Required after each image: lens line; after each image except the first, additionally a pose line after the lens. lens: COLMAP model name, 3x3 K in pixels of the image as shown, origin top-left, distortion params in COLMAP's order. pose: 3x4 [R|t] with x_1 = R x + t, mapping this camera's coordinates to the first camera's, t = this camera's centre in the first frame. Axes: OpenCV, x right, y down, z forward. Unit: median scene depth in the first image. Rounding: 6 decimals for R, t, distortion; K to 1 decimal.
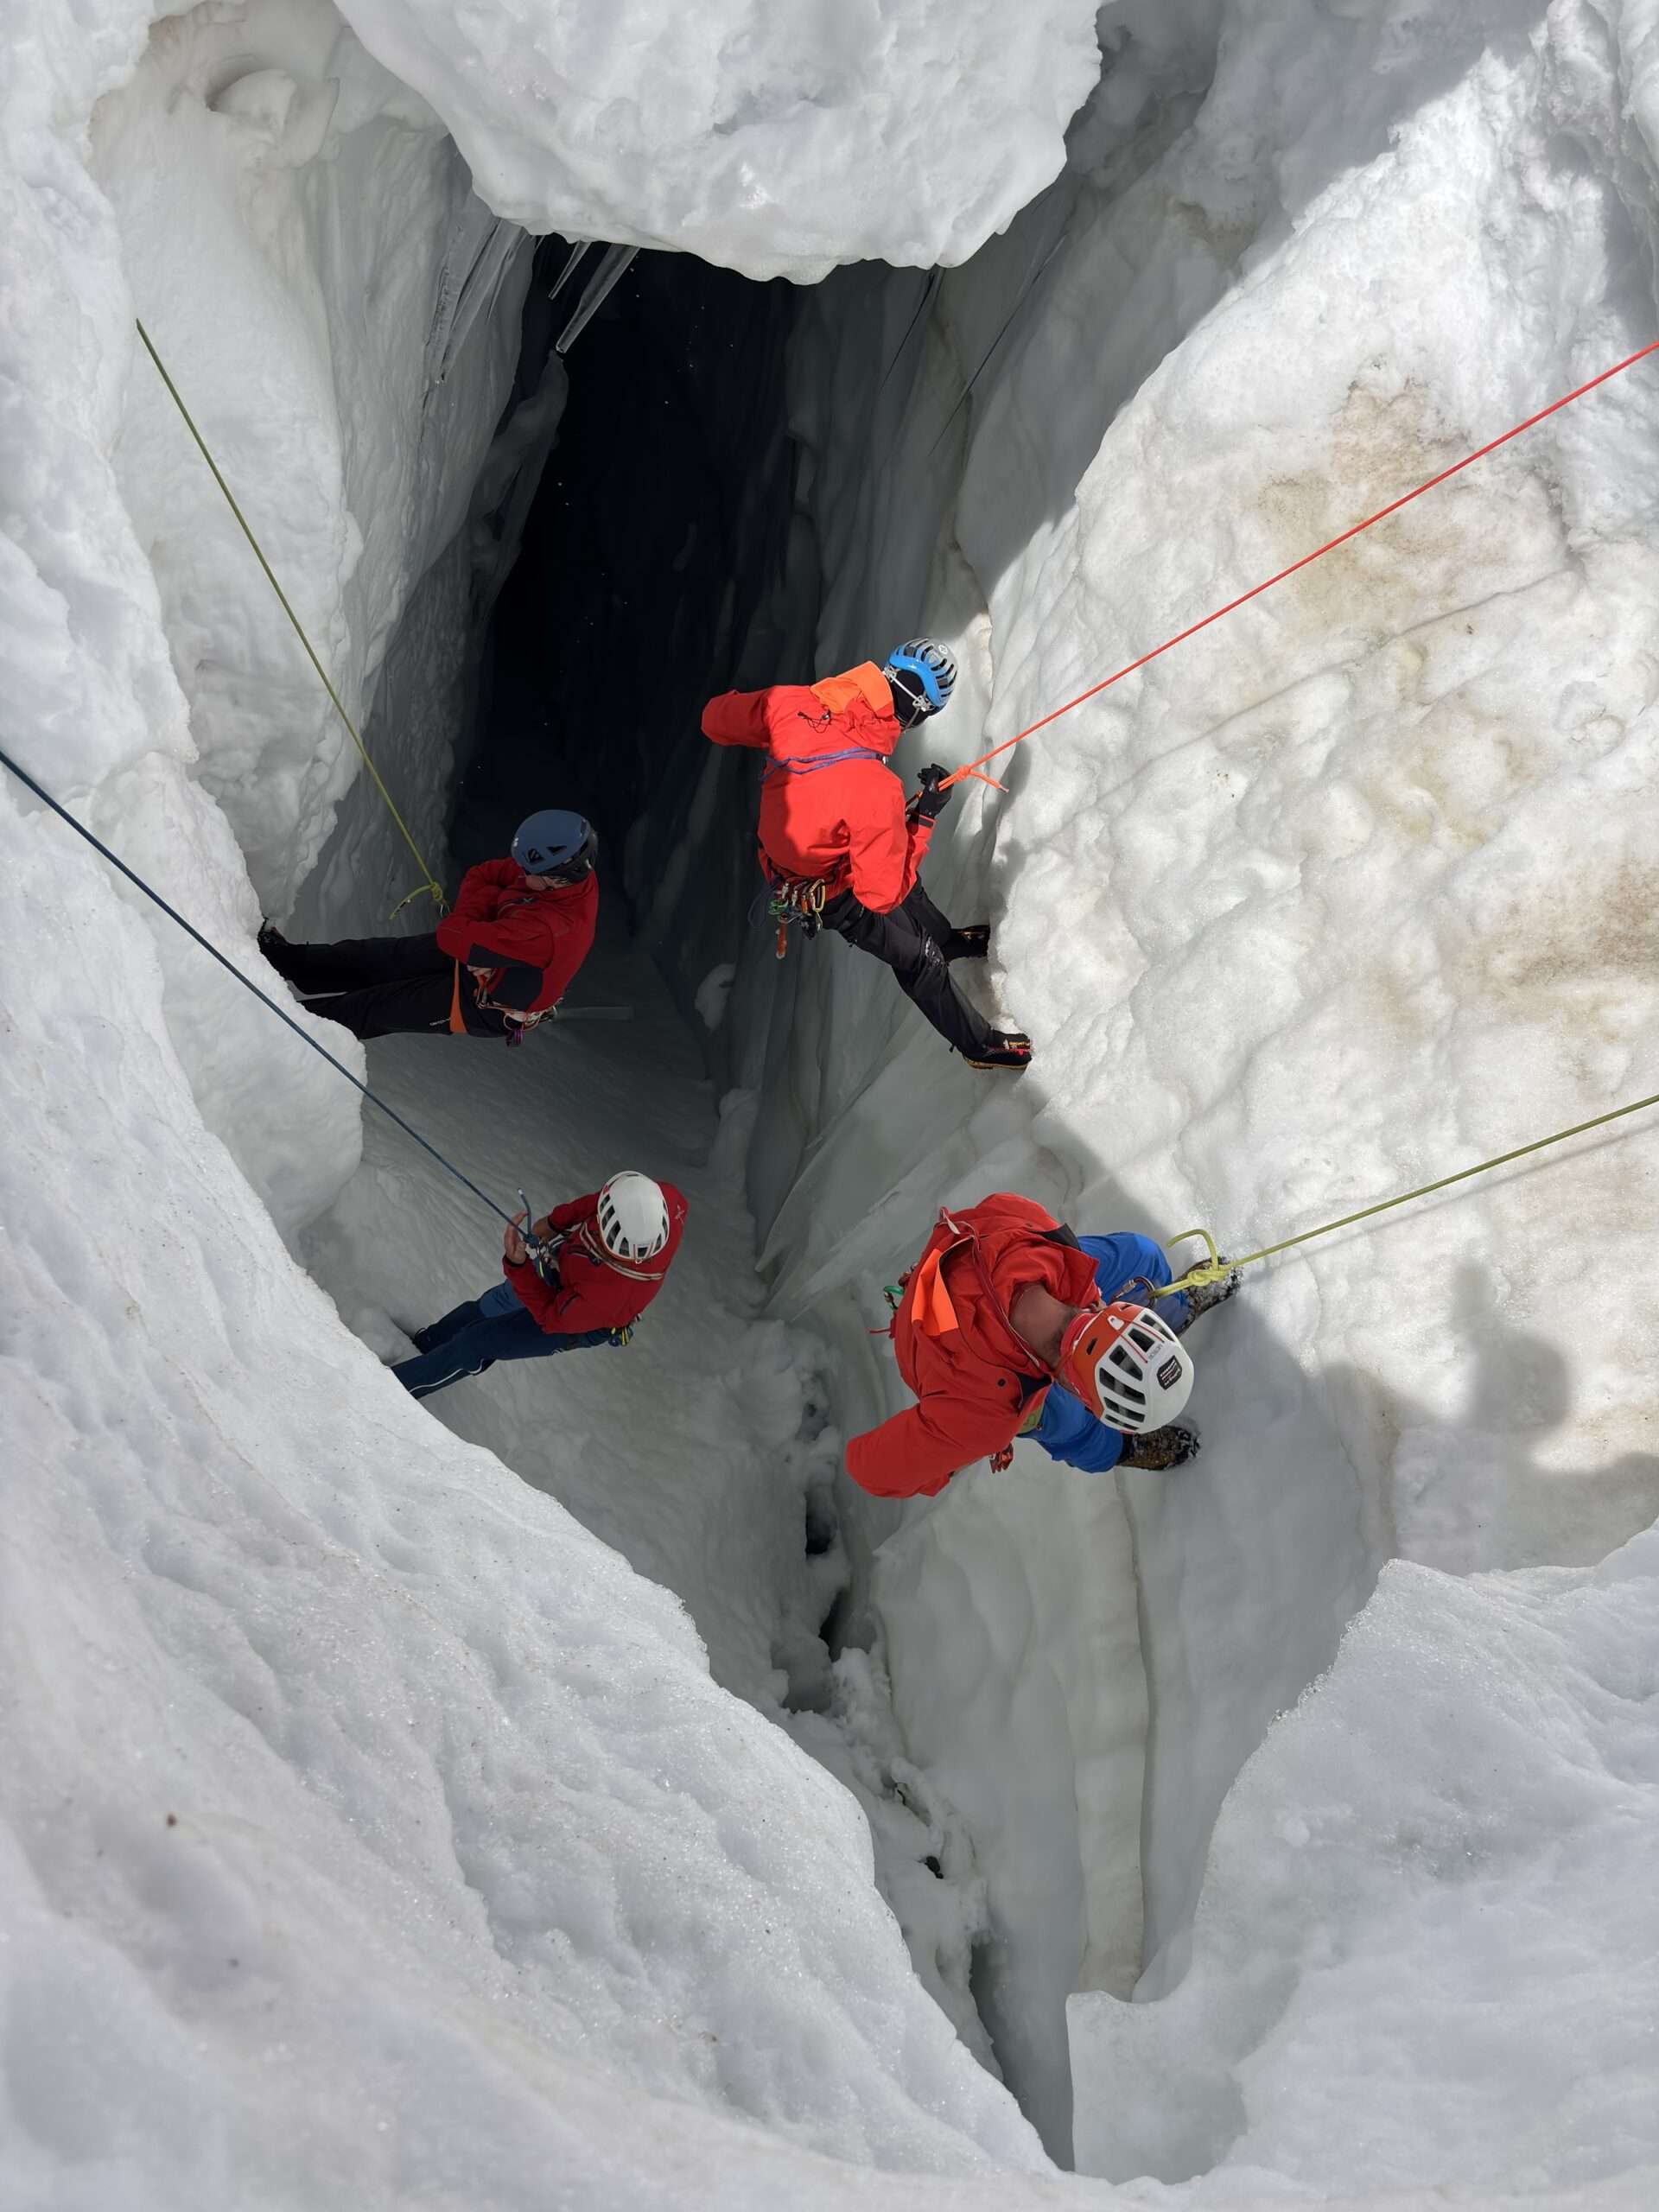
lens RADIAL K [[1669.5, 0, 829.5], [0, 1669.5, 1106.0], [0, 0, 1]] dist [0.063506, -0.098410]
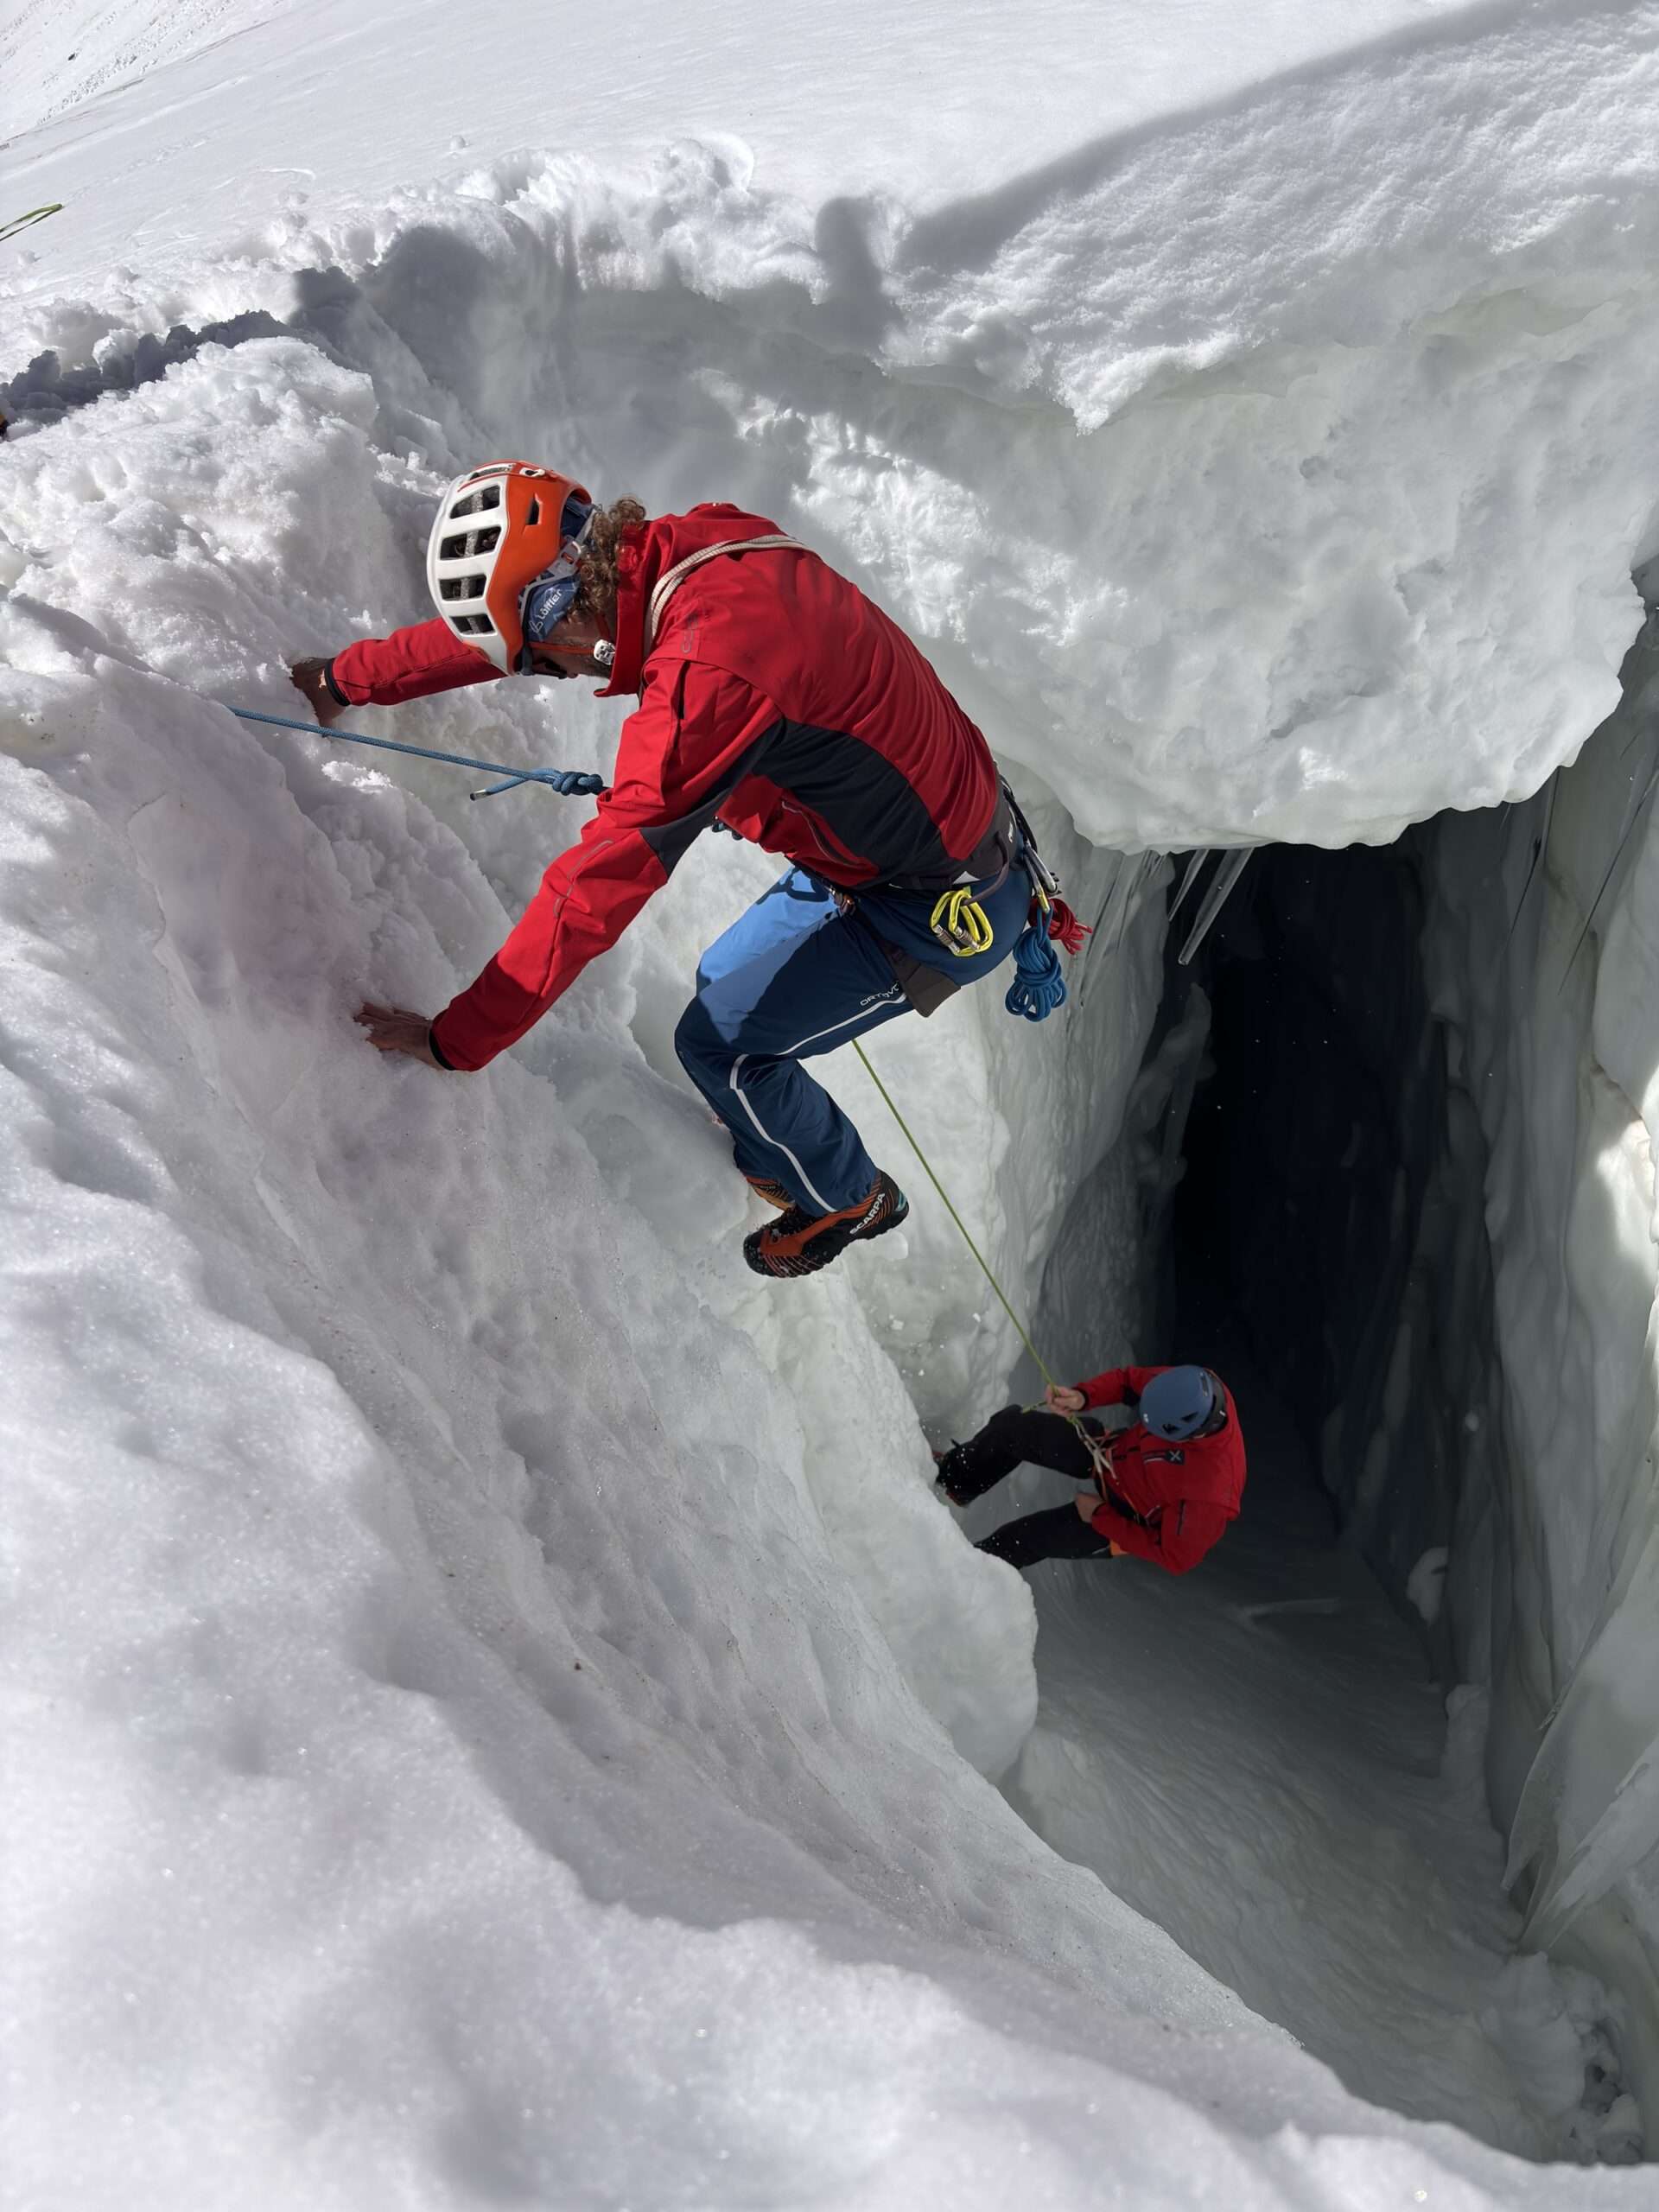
lens RADIAL K [[1653.5, 0, 826.0], [0, 1653.5, 1155.7], [0, 0, 1]] dist [0.046340, -0.153910]
pose [[0.912554, -0.142779, -0.383222, 0.040532], [0.004982, 0.940886, -0.338687, 0.065119], [0.408925, 0.307161, 0.859321, -0.011931]]
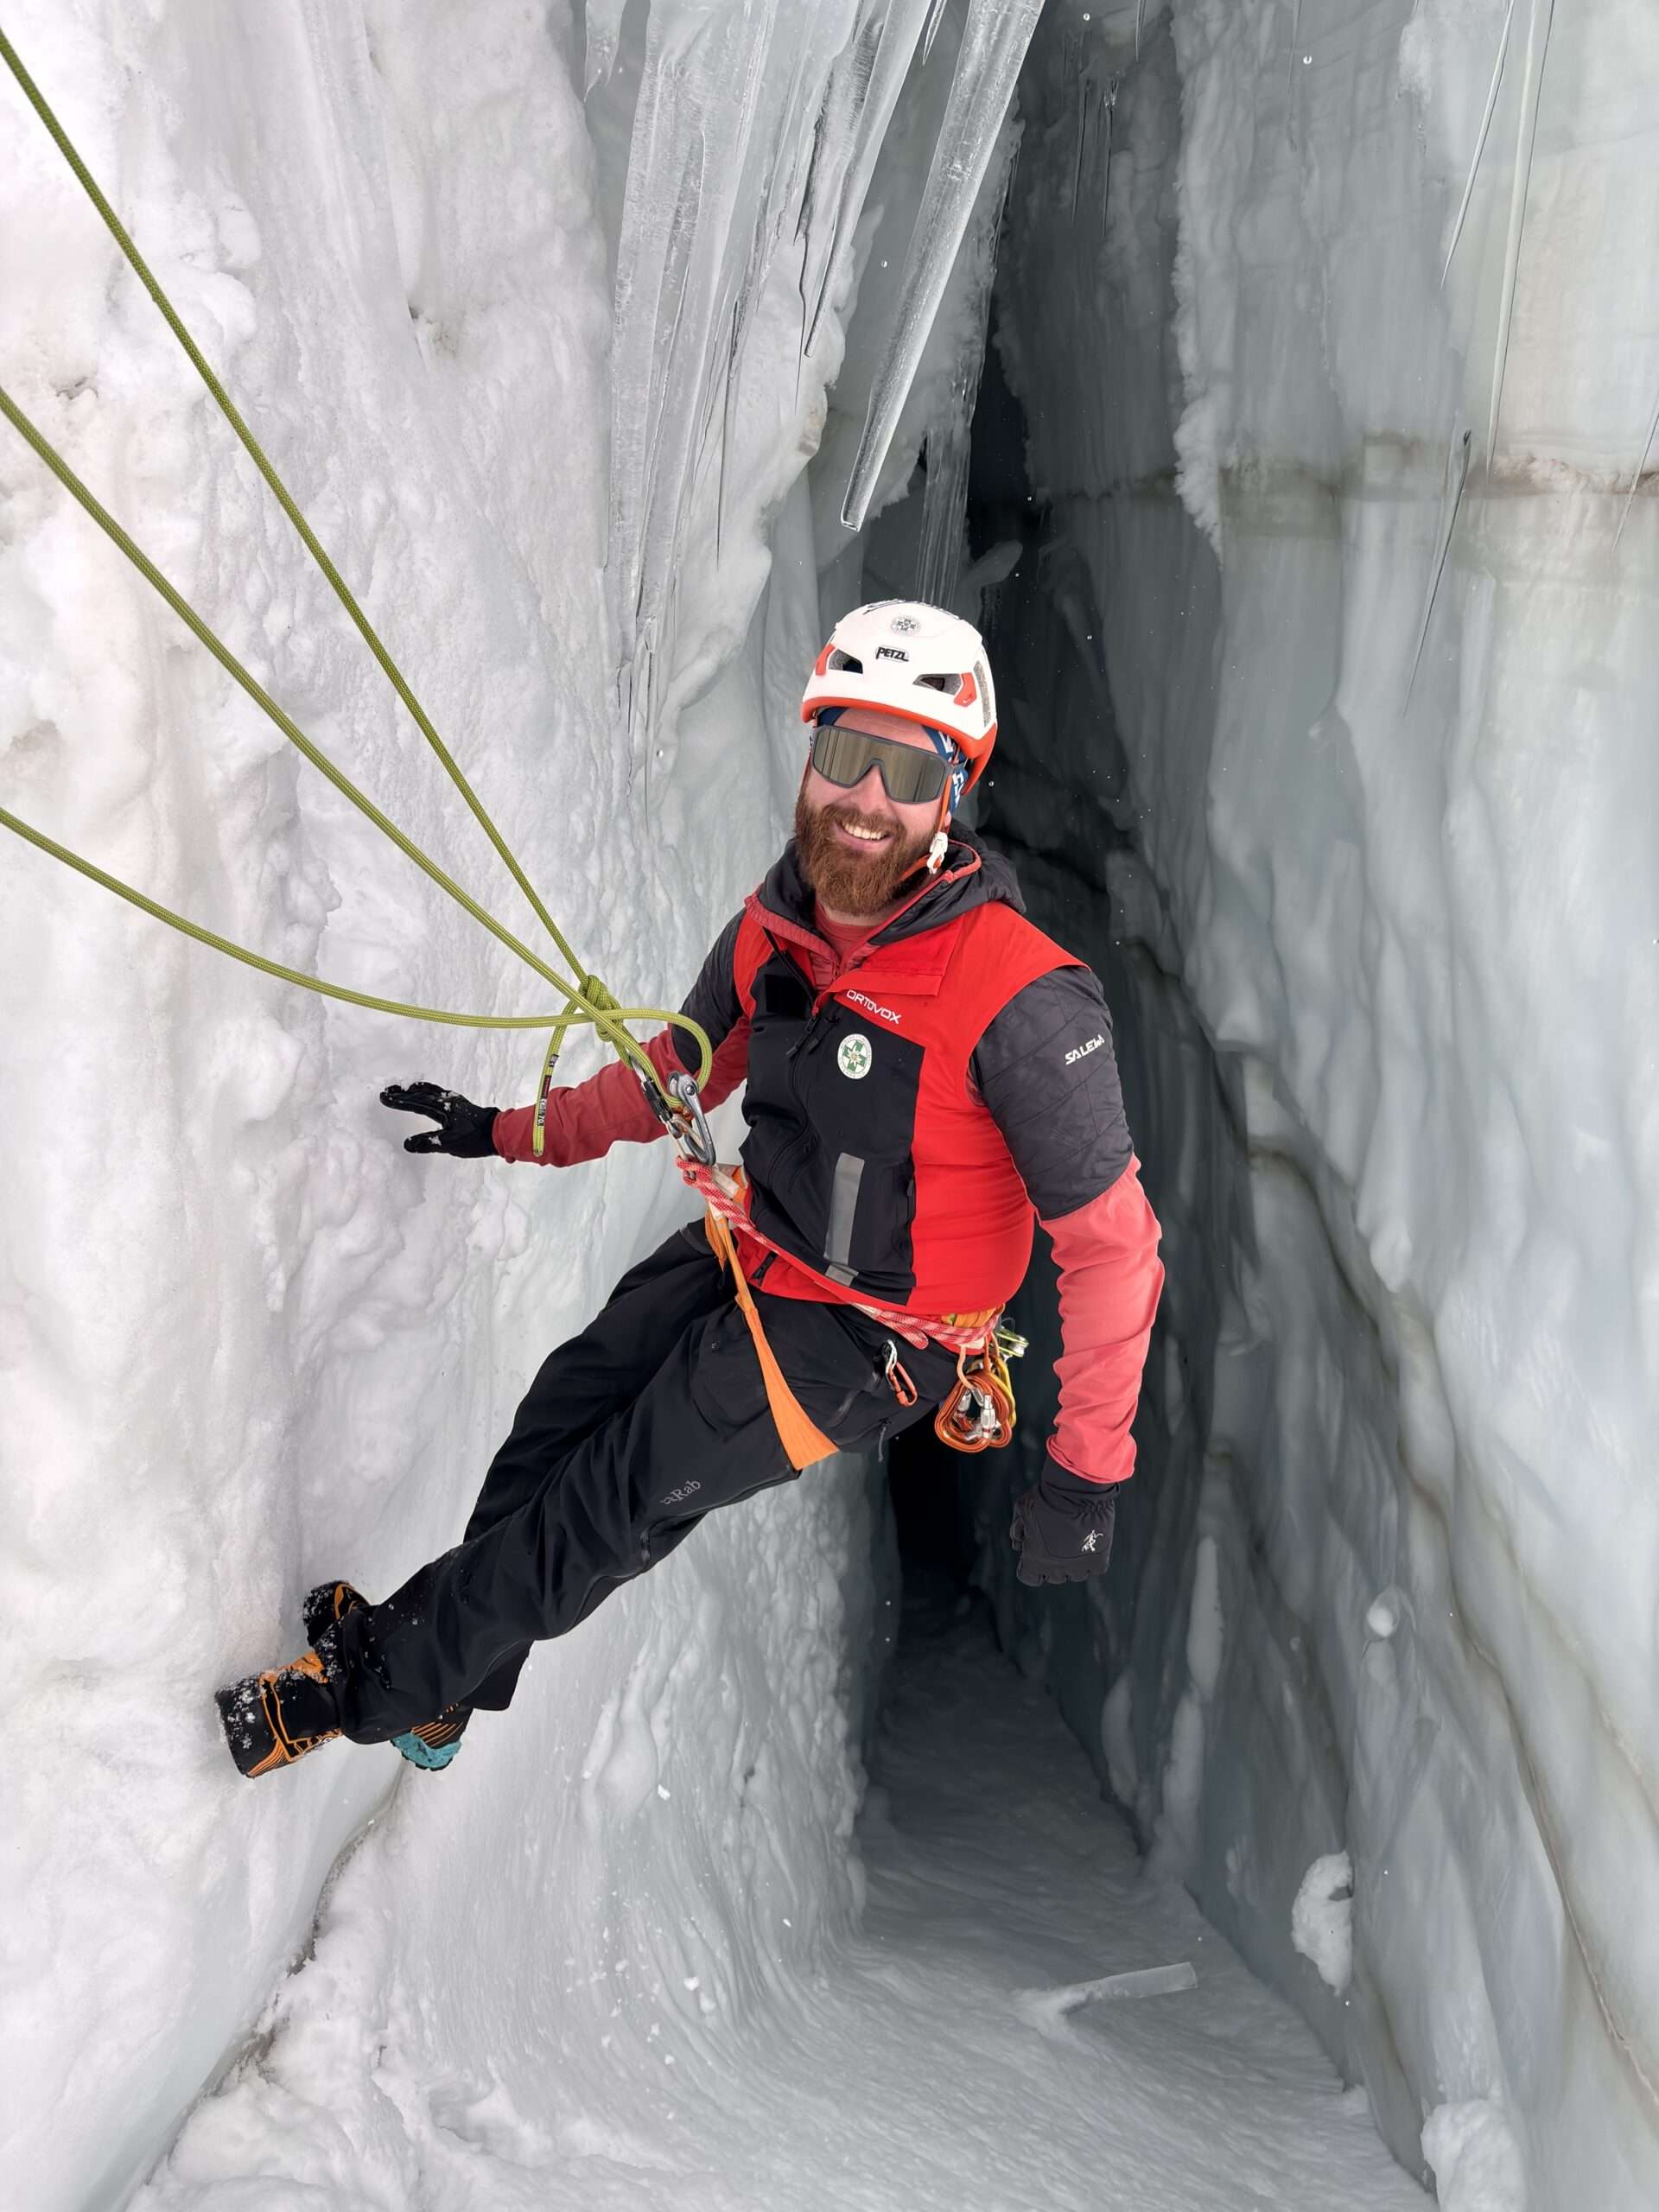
lens RADIAL K [[1669.5, 0, 829.5], [0, 1669.5, 1106.0], [0, 0, 1]] dist [0.063506, -0.098410]
pose [[0.954056, -0.244439, -0.173283, -0.193482], [0.117540, 0.837295, -0.533968, -0.032939], [0.275611, 0.489067, 0.827557, 1.047938]]
